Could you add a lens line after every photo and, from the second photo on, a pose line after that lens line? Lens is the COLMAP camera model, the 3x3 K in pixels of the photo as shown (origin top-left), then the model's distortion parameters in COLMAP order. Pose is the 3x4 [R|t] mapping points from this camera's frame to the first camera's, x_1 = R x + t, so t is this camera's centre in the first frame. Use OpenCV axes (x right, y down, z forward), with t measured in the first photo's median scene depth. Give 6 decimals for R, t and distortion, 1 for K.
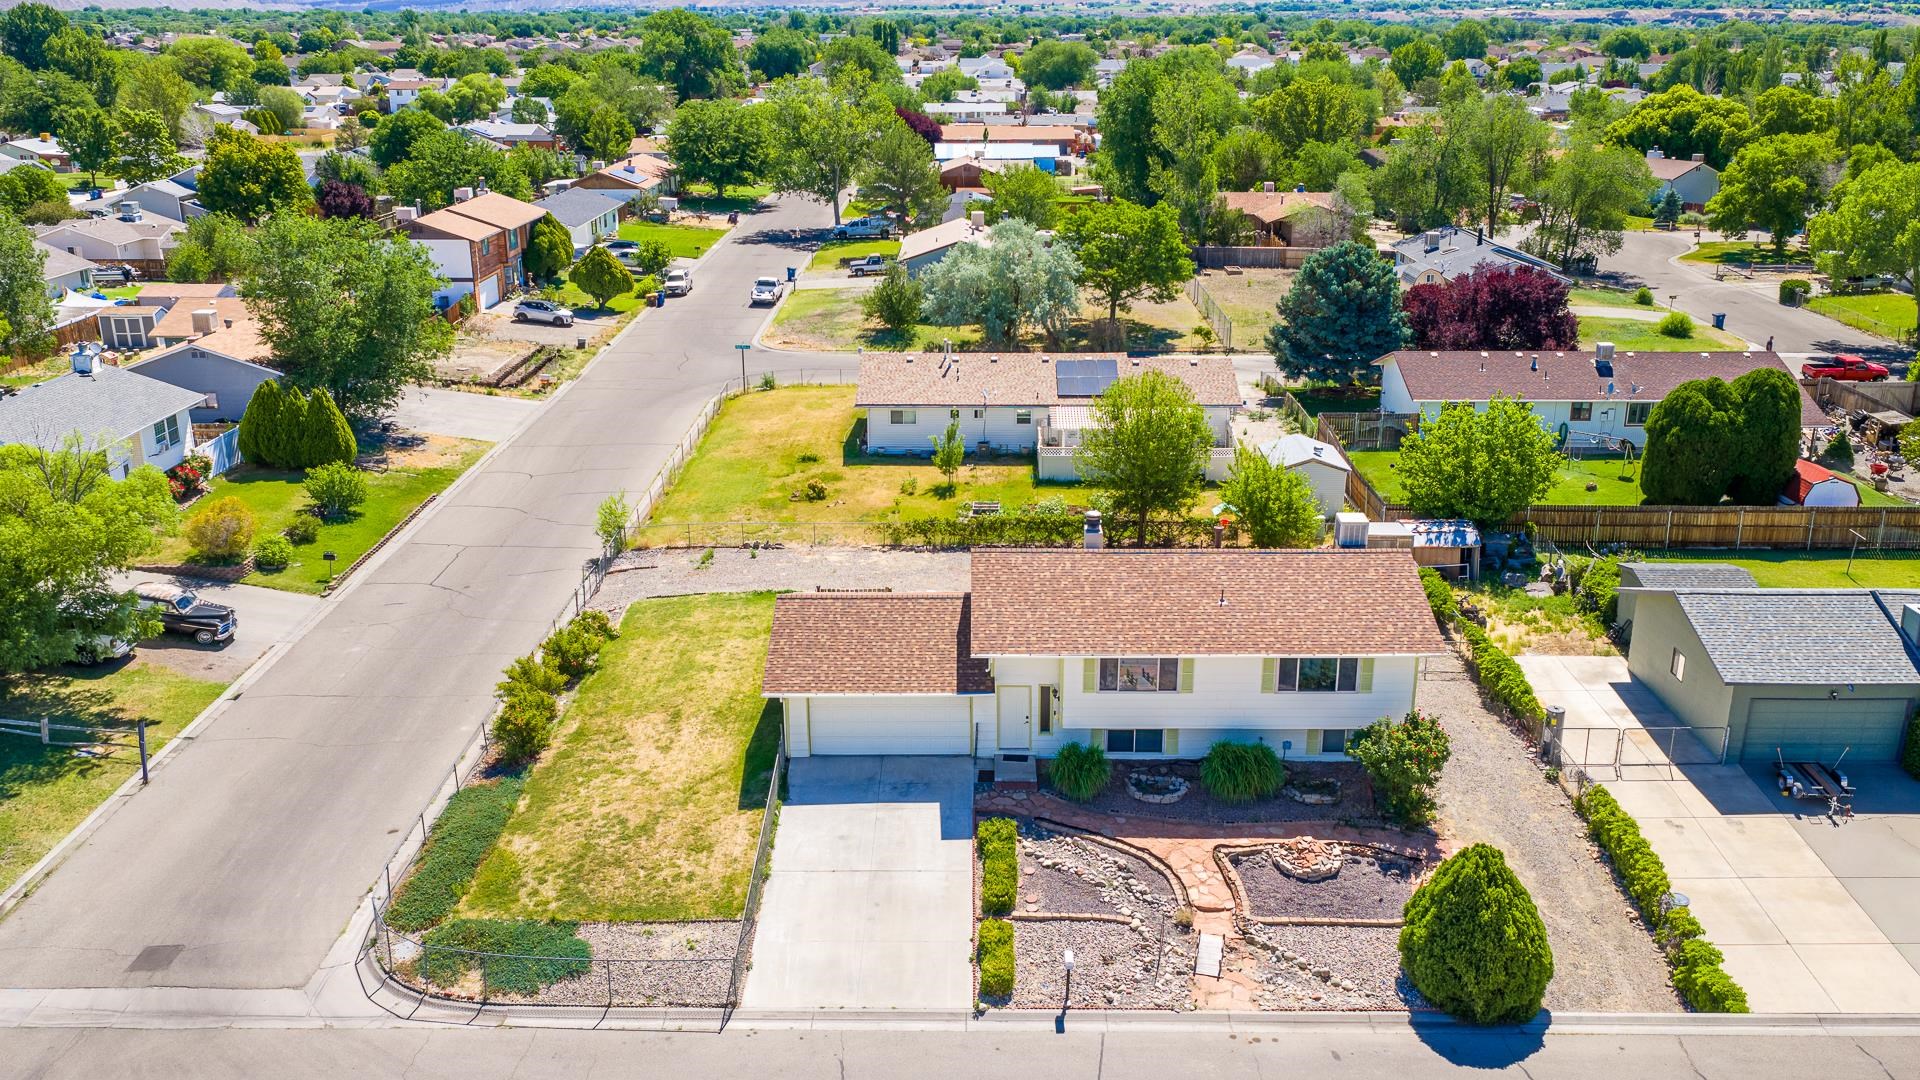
lens RADIAL K [[1593.7, 0, 963.2], [0, 1593.7, 541.2], [0, 0, 1]] dist [0.021707, -0.053956]
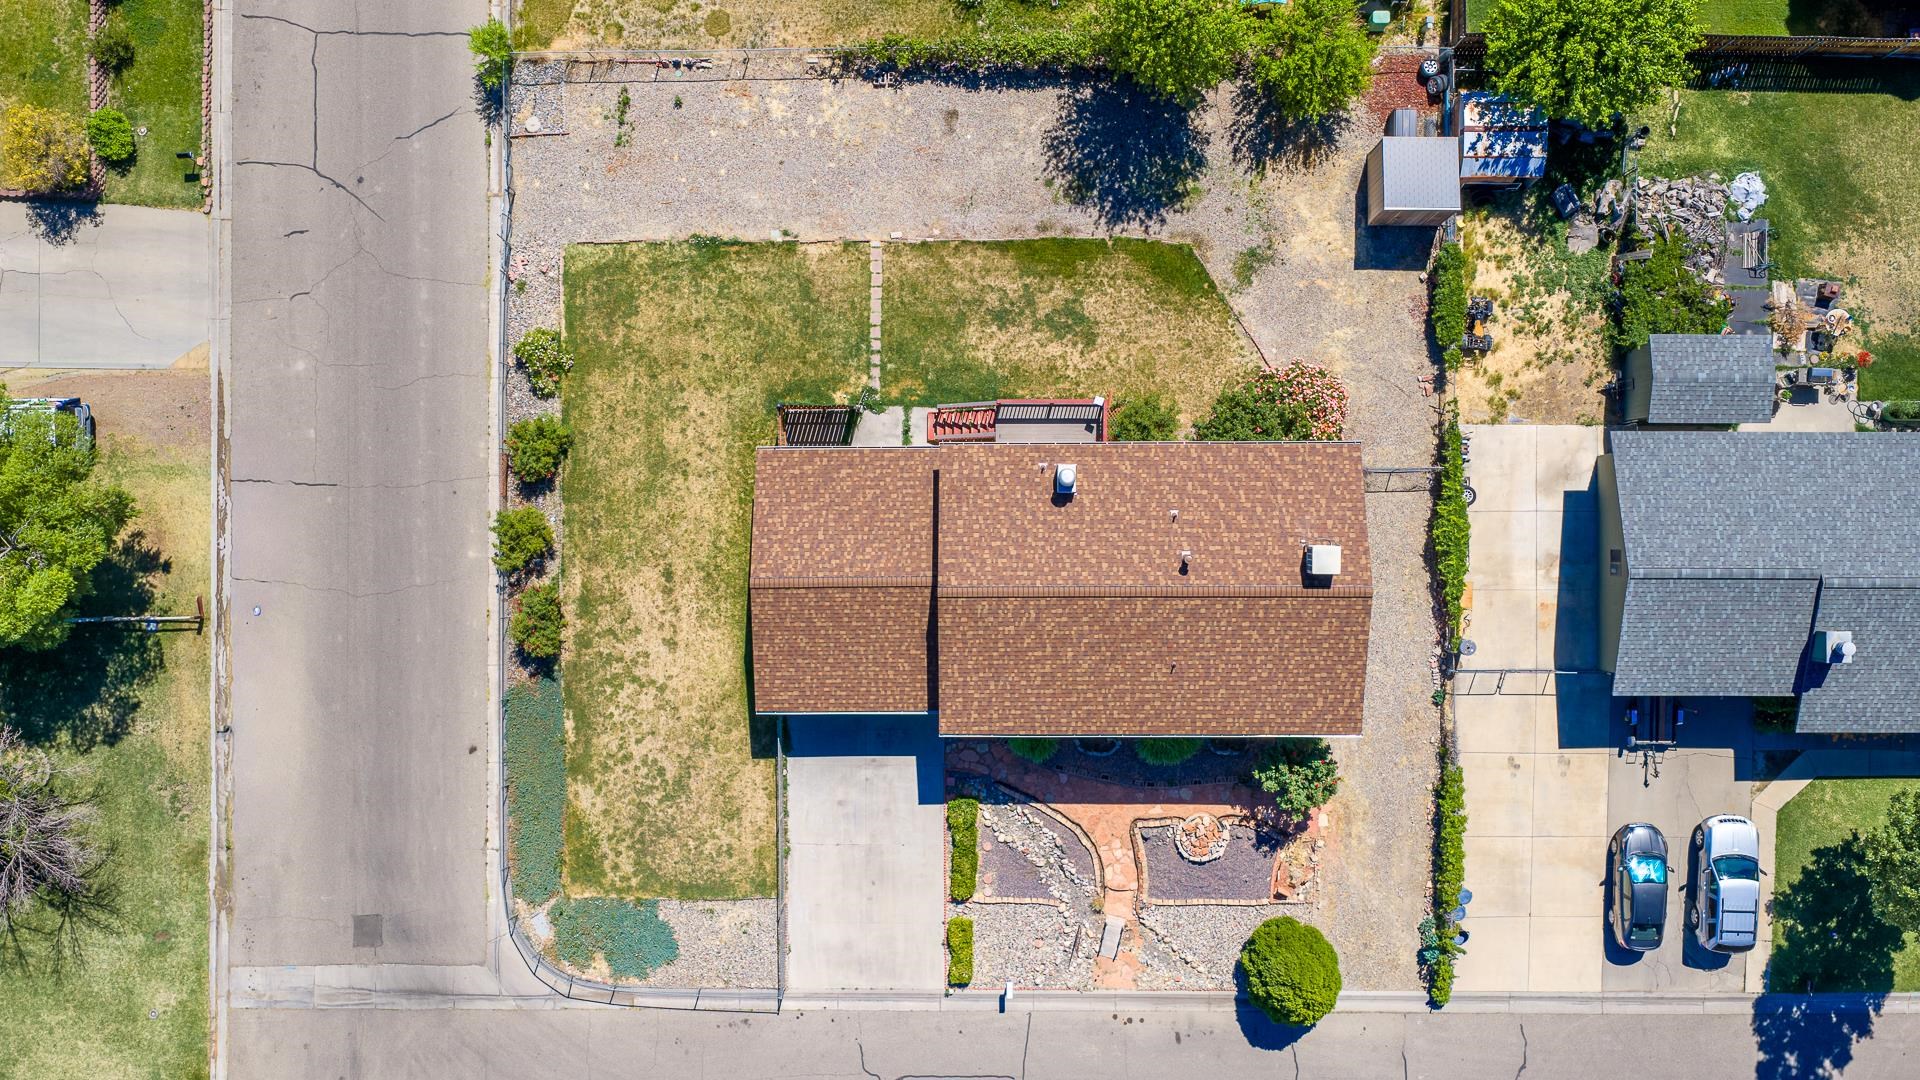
lens RADIAL K [[1593.7, 0, 959.3], [0, 1593.7, 542.3], [0, 0, 1]] dist [0.021707, -0.053956]
pose [[0.999933, -0.006946, -0.009218, 0.030630], [0.010951, 0.318700, 0.947793, -1.050357], [-0.003645, -0.947830, 0.318754, 0.772790]]
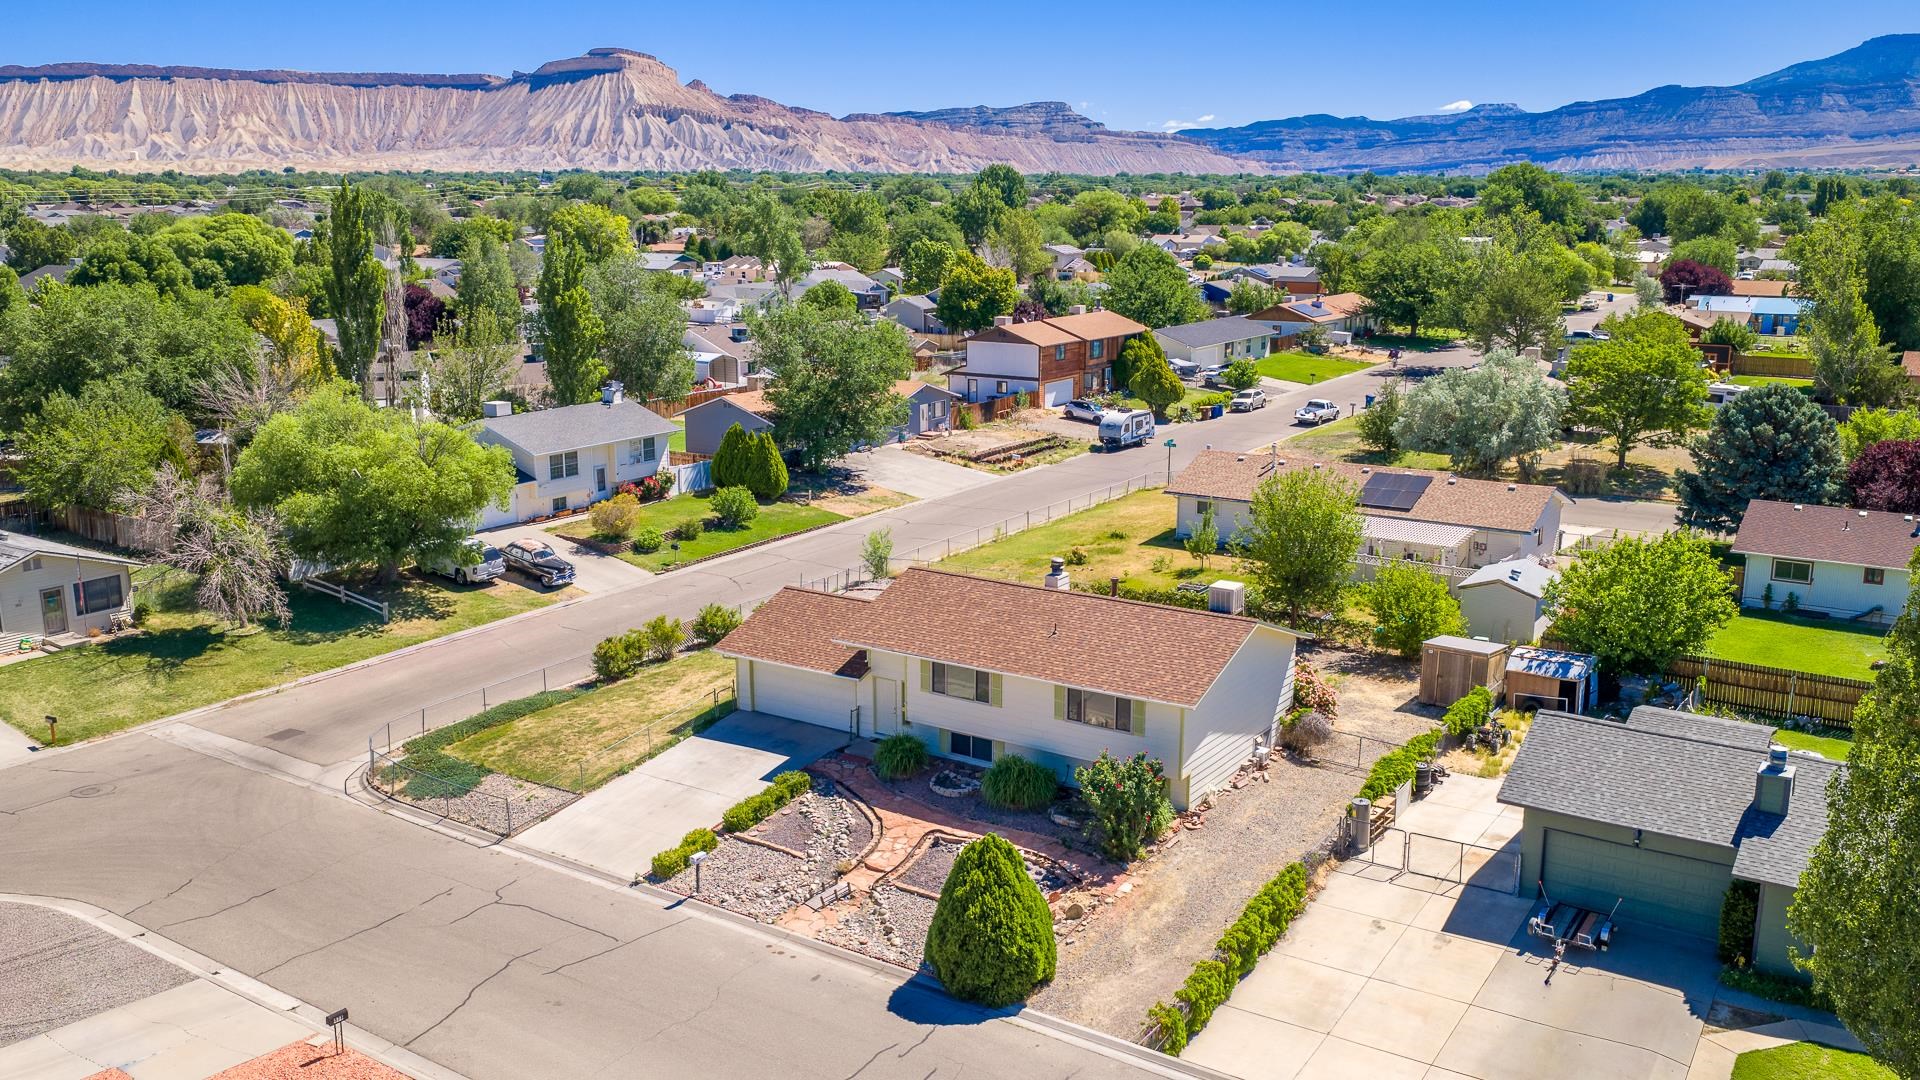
lens RADIAL K [[1593.7, 0, 962.1], [0, 1593.7, 557.7], [0, 0, 1]] dist [0.021707, -0.053956]
pose [[0.834630, 0.123140, -0.536870, 0.725199], [-0.168824, 0.984969, -0.036538, 0.038259], [0.524300, 0.121132, 0.842874, 0.037458]]
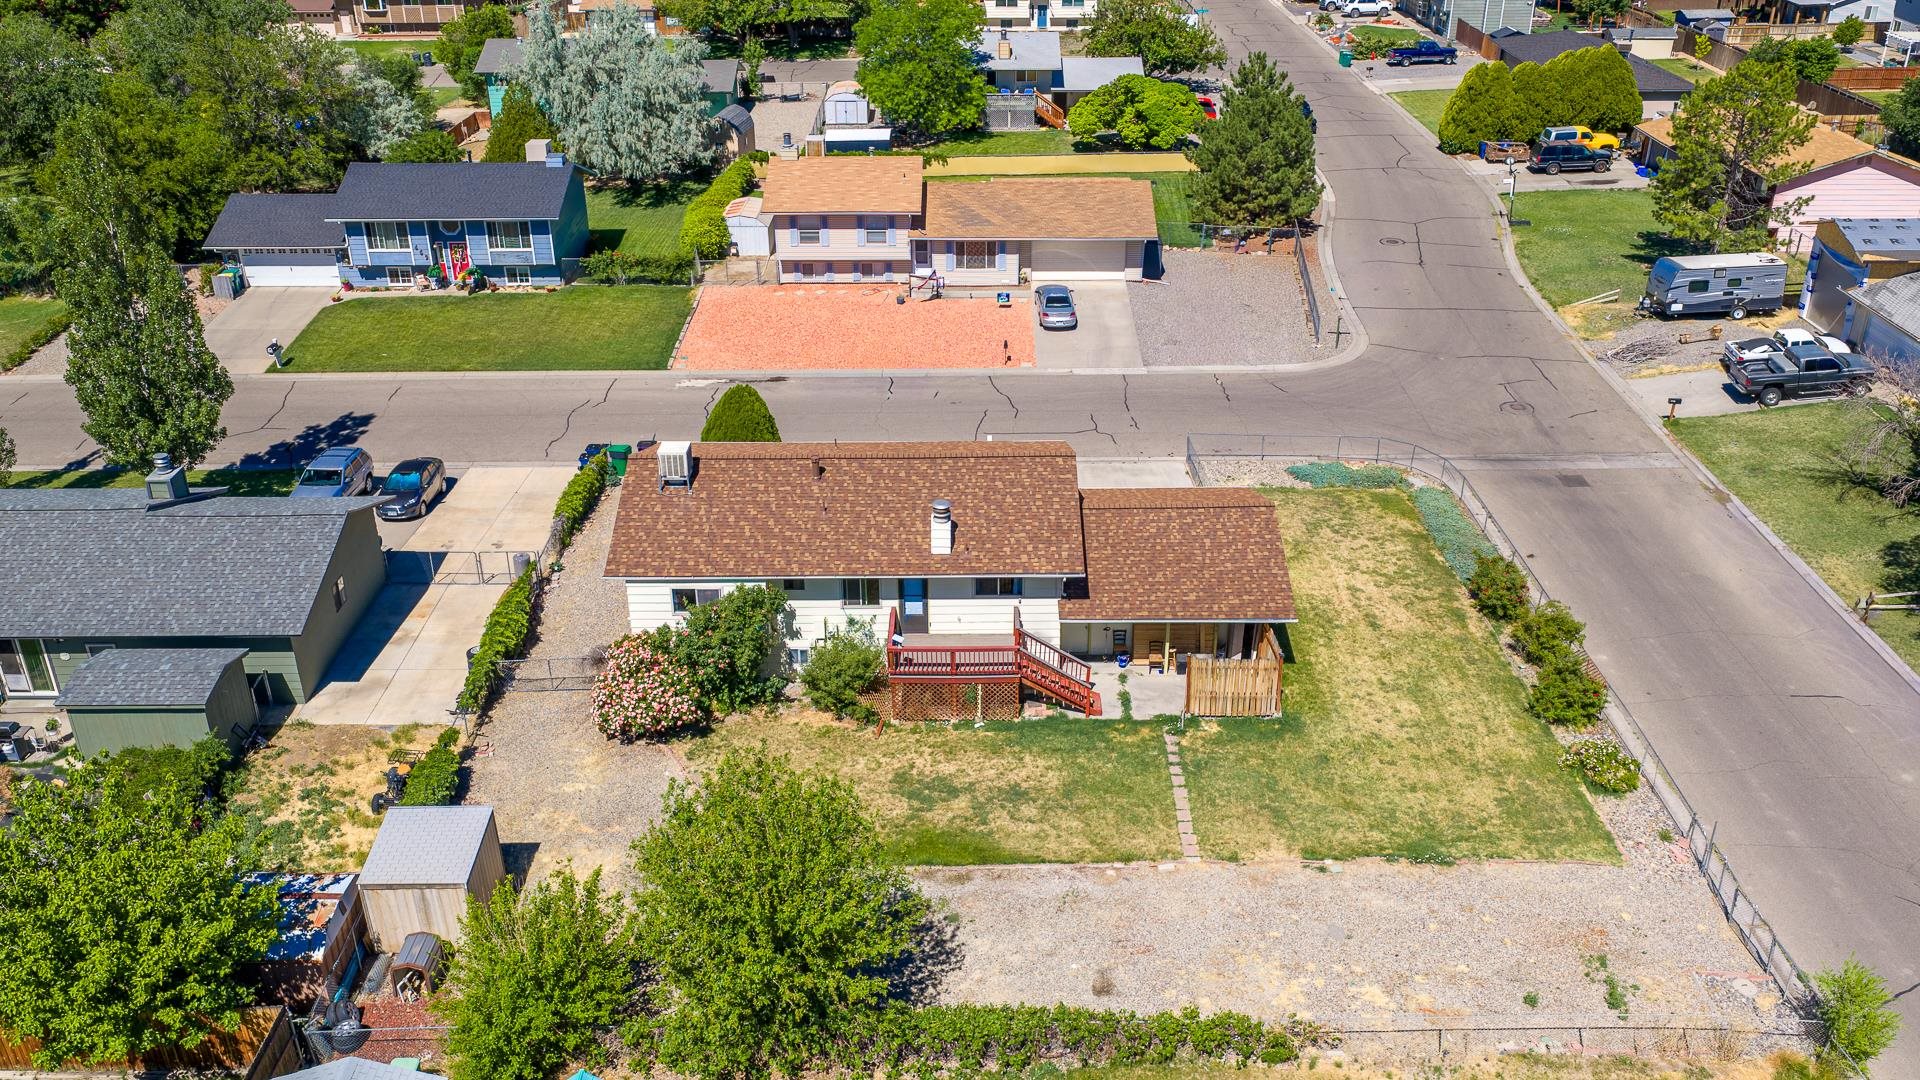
lens RADIAL K [[1593.7, 0, 967.9], [0, 1593.7, 540.9], [0, 0, 1]] dist [0.021707, -0.053956]
pose [[-0.999899, 0.011549, -0.008343, 0.087524], [0.002207, 0.704119, 0.710079, -0.712704], [0.014075, 0.709988, -0.704073, 1.885602]]
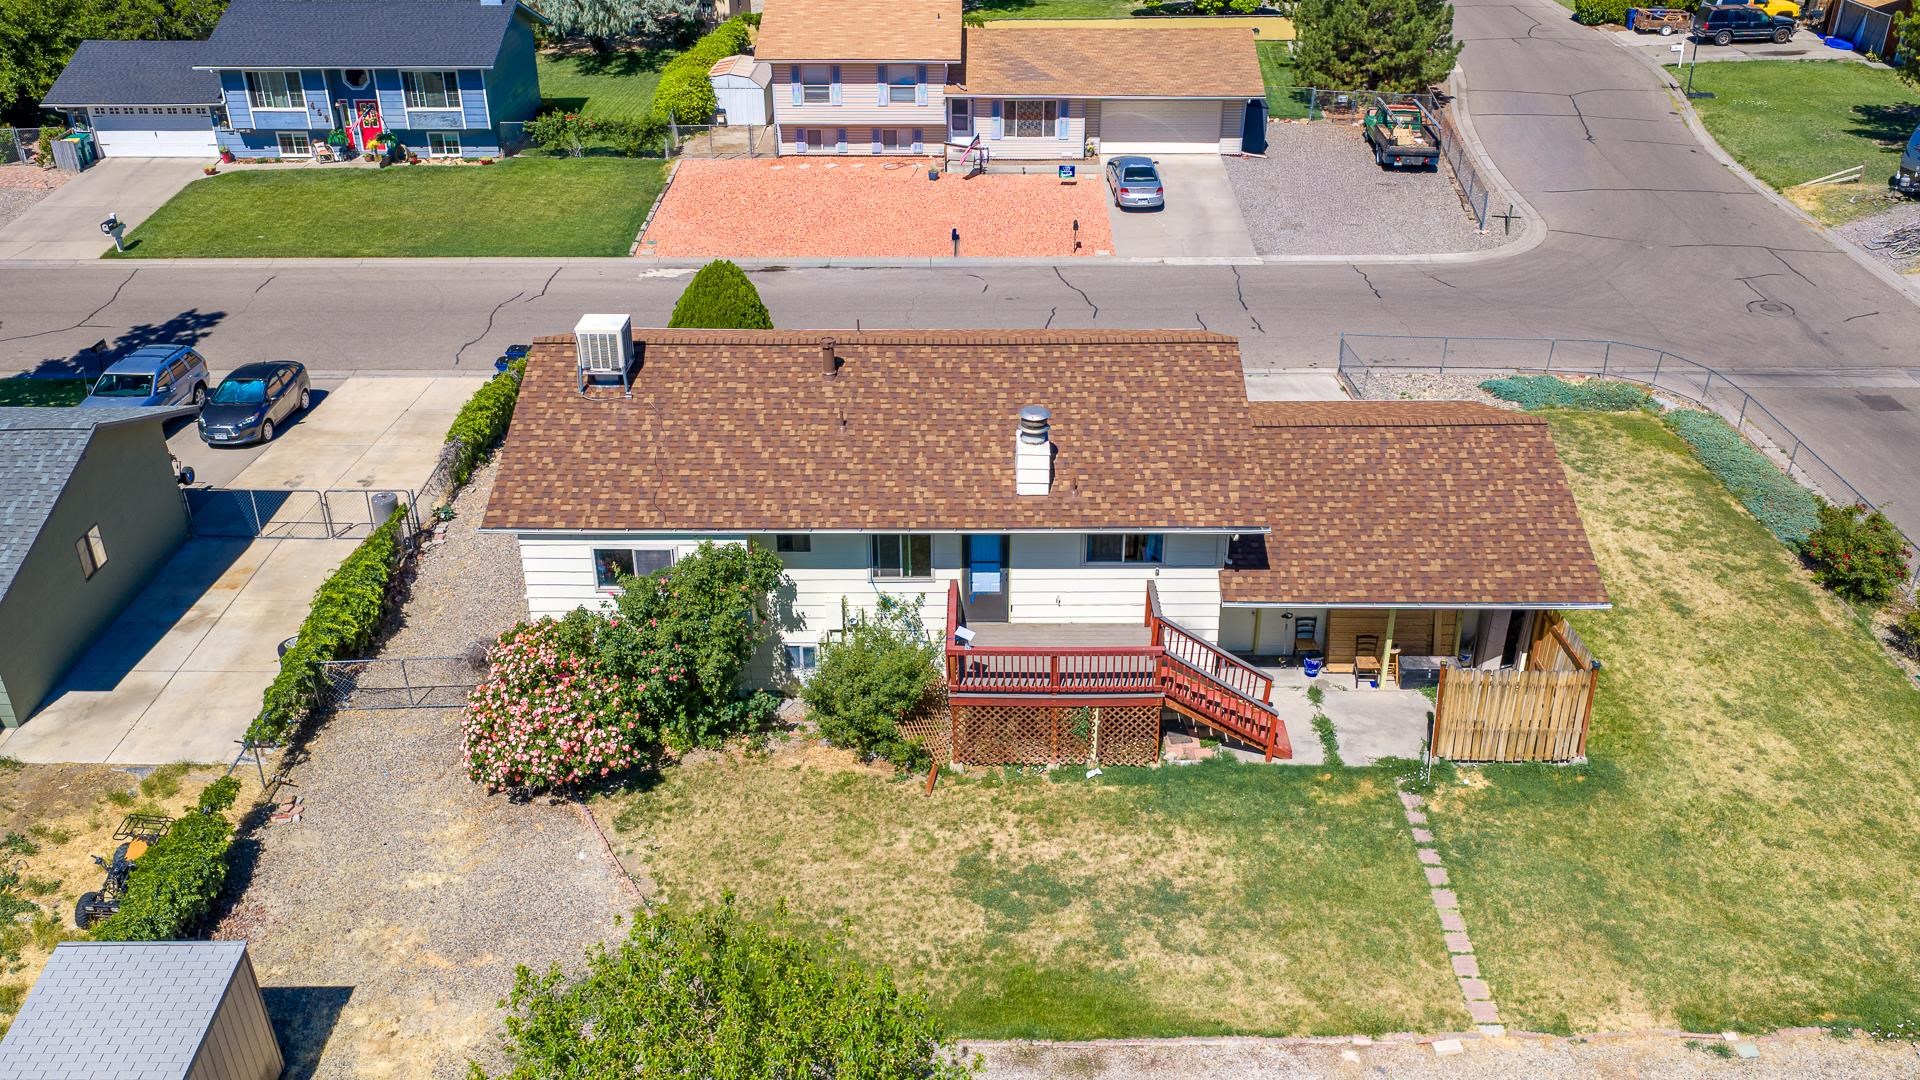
lens RADIAL K [[1593.7, 0, 967.1], [0, 1593.7, 544.2], [0, 0, 1]] dist [0.021707, -0.053956]
pose [[-0.999968, 0.006087, -0.005280, 0.124949], [0.000292, 0.682191, 0.731174, -0.431714], [0.008052, 0.731148, -0.682171, 1.618558]]
